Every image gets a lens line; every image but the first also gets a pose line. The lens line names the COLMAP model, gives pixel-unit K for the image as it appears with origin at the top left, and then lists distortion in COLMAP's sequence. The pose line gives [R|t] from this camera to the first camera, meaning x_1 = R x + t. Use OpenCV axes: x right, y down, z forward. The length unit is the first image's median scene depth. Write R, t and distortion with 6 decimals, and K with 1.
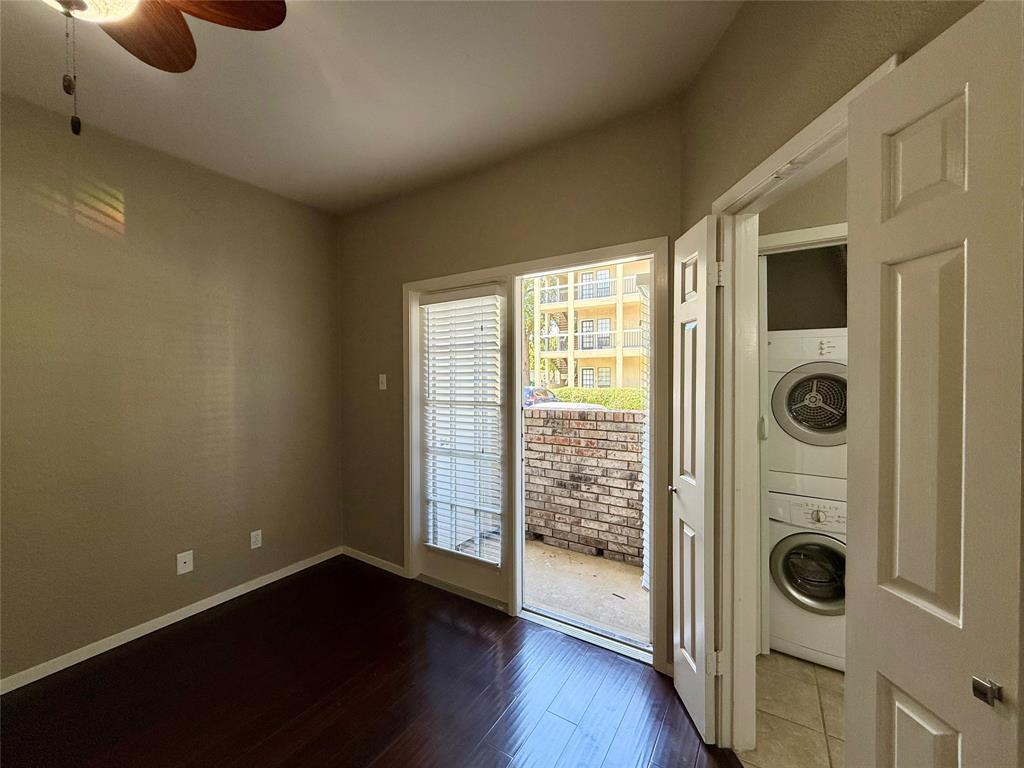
lens RADIAL K [[407.5, 0, 511.7], [0, 407.5, 385.6], [0, 0, 1]] dist [0.000670, -0.000258]
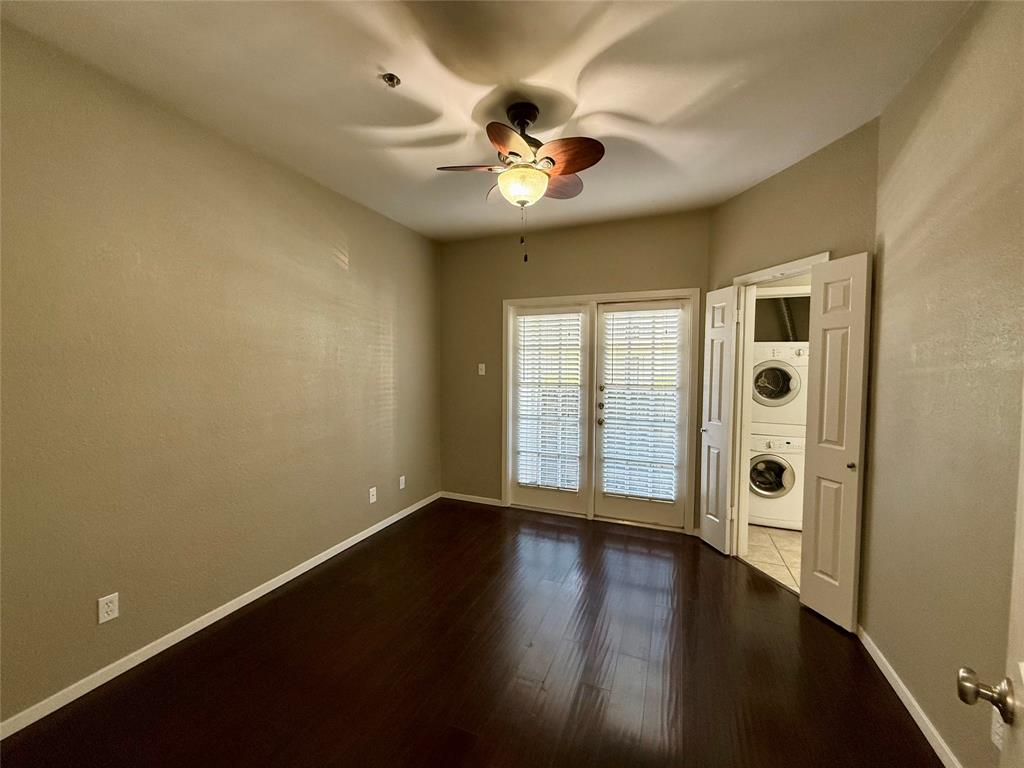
lens RADIAL K [[407.5, 0, 511.2], [0, 407.5, 385.2], [0, 0, 1]] dist [0.000670, -0.000258]
pose [[0.984117, 0.000270, 0.177523, -0.567763], [-0.005431, 0.999577, 0.028587, 0.005552], [-0.177440, -0.029097, 0.983701, -0.464991]]
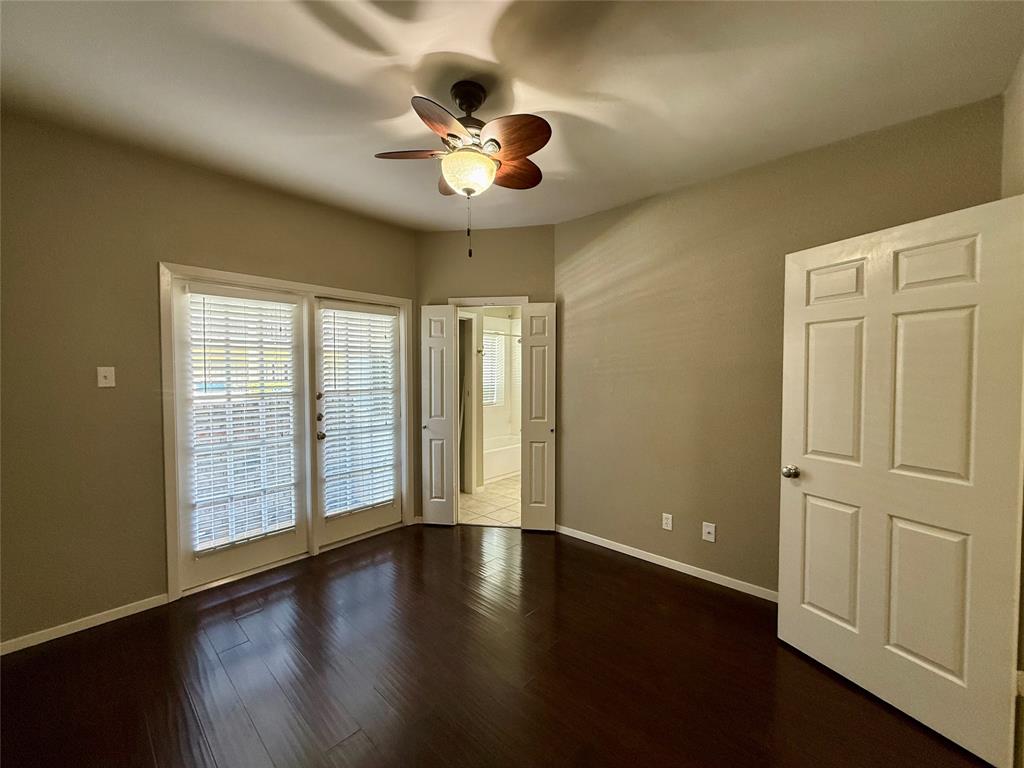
lens RADIAL K [[407.5, 0, 510.5], [0, 407.5, 386.3], [0, 0, 1]] dist [0.000670, -0.000258]
pose [[0.176454, -0.030923, 0.983823, -1.140380], [0.017099, 0.999452, 0.028347, -0.000159], [-0.984160, 0.011821, 0.176886, 0.151907]]
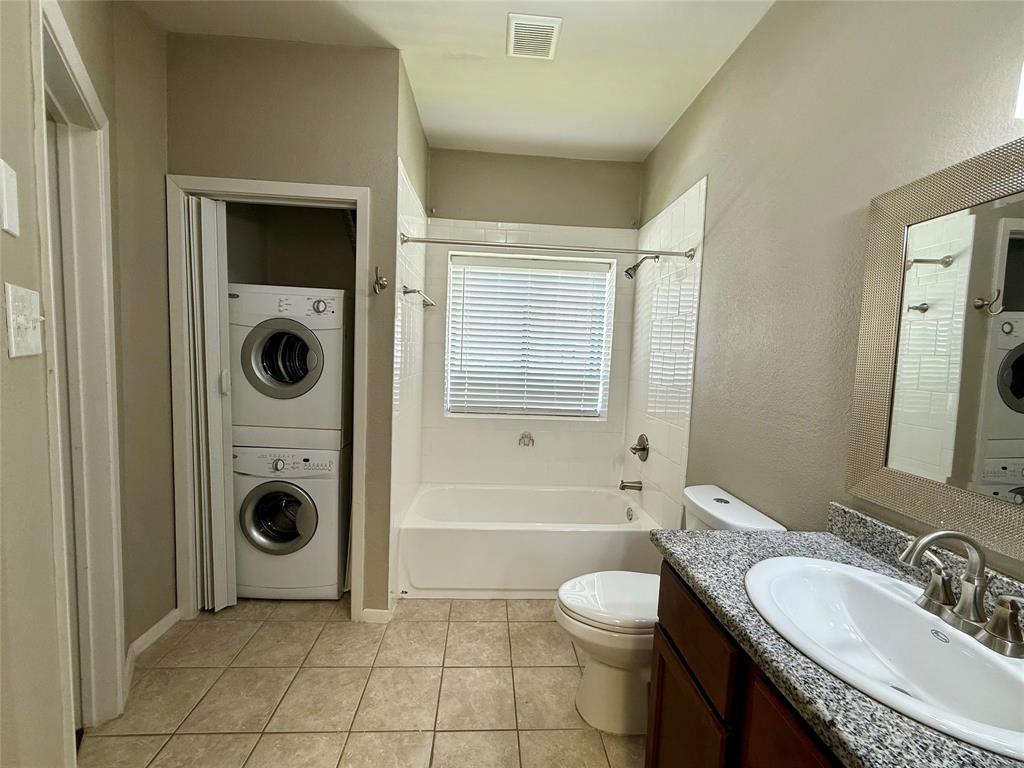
lens RADIAL K [[407.5, 0, 512.4], [0, 407.5, 384.8], [0, 0, 1]] dist [0.000670, -0.000258]
pose [[0.818191, -0.008246, 0.574888, 0.514680], [-0.041840, 0.996392, 0.073839, 0.007174], [-0.573423, -0.084468, 0.814894, -0.153259]]
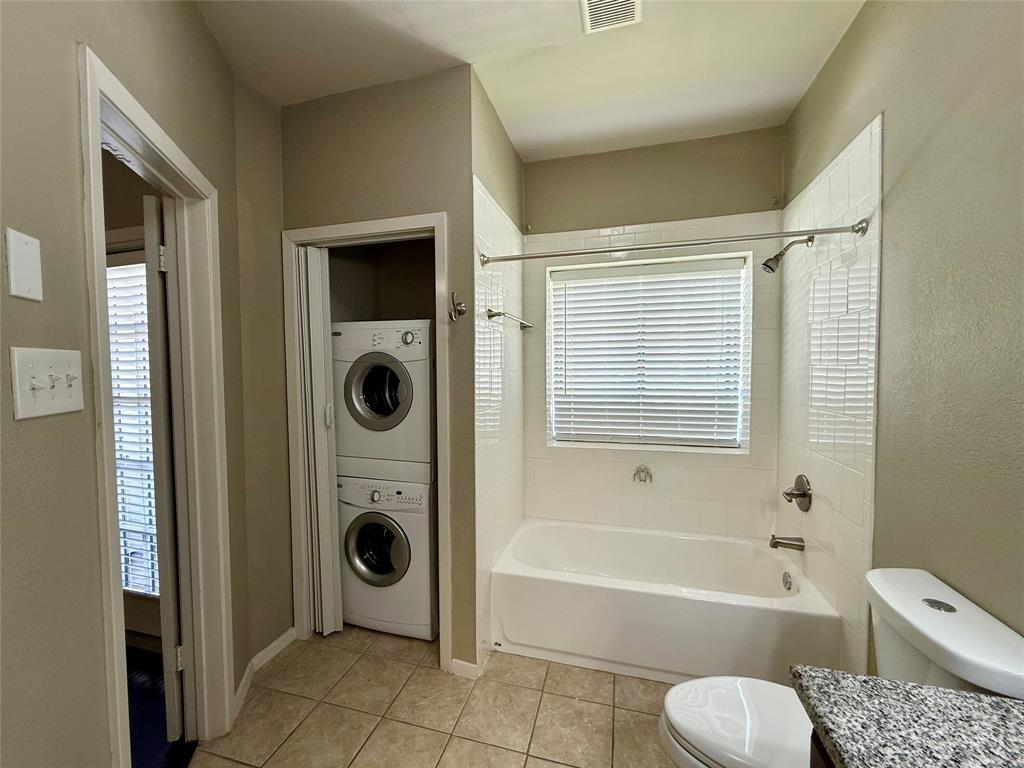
lens RADIAL K [[407.5, 0, 511.4], [0, 407.5, 383.8], [0, 0, 1]] dist [0.000670, -0.000258]
pose [[0.960907, -0.014116, 0.276511, 0.643690], [0.004382, 0.999350, 0.035787, -0.009705], [-0.276836, -0.033177, 0.960344, -0.093651]]
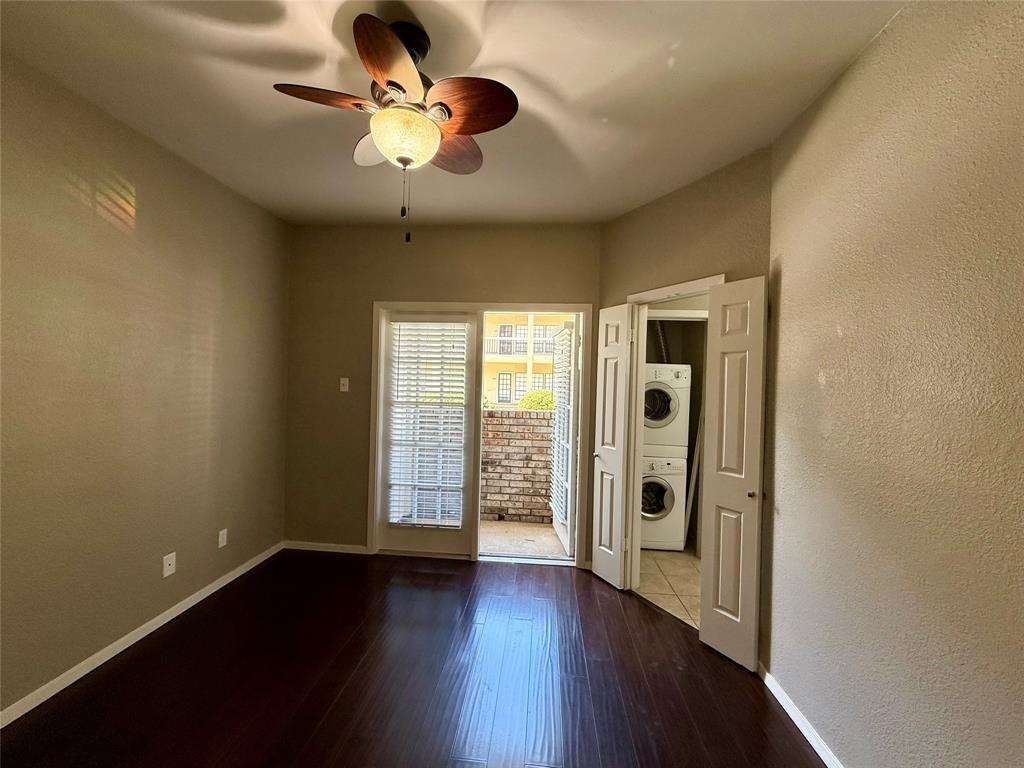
lens RADIAL K [[407.5, 0, 509.7], [0, 407.5, 385.0], [0, 0, 1]] dist [0.000670, -0.000258]
pose [[0.884420, 0.025200, 0.466011, -0.534015], [-0.022302, 0.999682, -0.011731, -0.006299], [-0.466159, -0.000018, 0.884701, -0.249235]]
